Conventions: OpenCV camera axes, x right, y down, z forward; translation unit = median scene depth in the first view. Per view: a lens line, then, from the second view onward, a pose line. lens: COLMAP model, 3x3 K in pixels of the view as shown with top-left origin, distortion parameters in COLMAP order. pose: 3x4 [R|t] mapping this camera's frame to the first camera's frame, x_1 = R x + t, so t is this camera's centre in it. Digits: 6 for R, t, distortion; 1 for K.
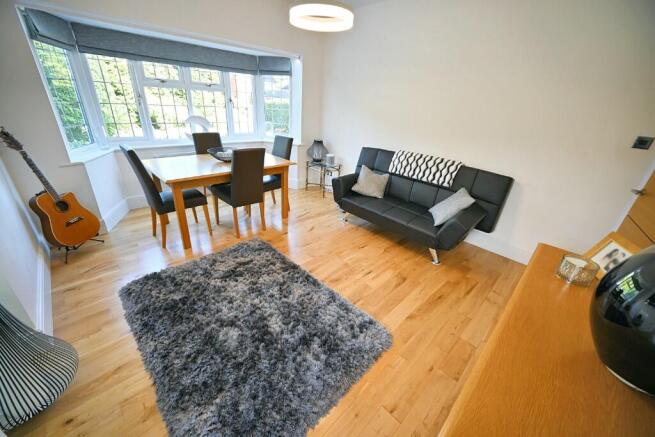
lens RADIAL K [[257.1, 0, 327.2], [0, 257.1, 217.3], [0, 0, 1]] dist [-0.003244, -0.000337]
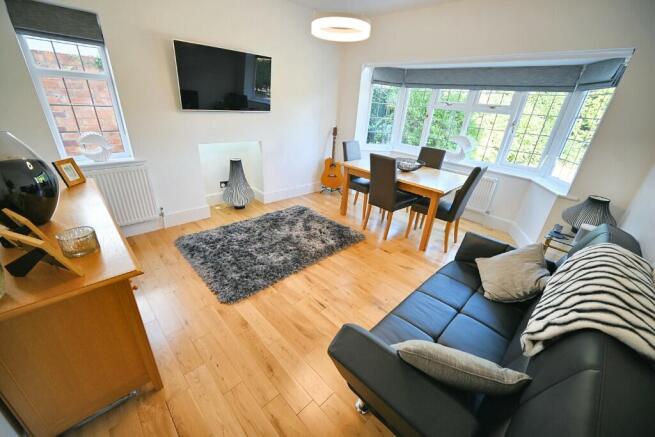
lens RADIAL K [[257.1, 0, 325.4], [0, 257.1, 220.9], [0, 0, 1]] dist [-0.003244, -0.000337]
pose [[-0.002415, 0.360338, -0.932819, 0.553699], [-0.478356, 0.818755, 0.317515, -0.180363], [0.878163, 0.446987, 0.170392, 0.489170]]
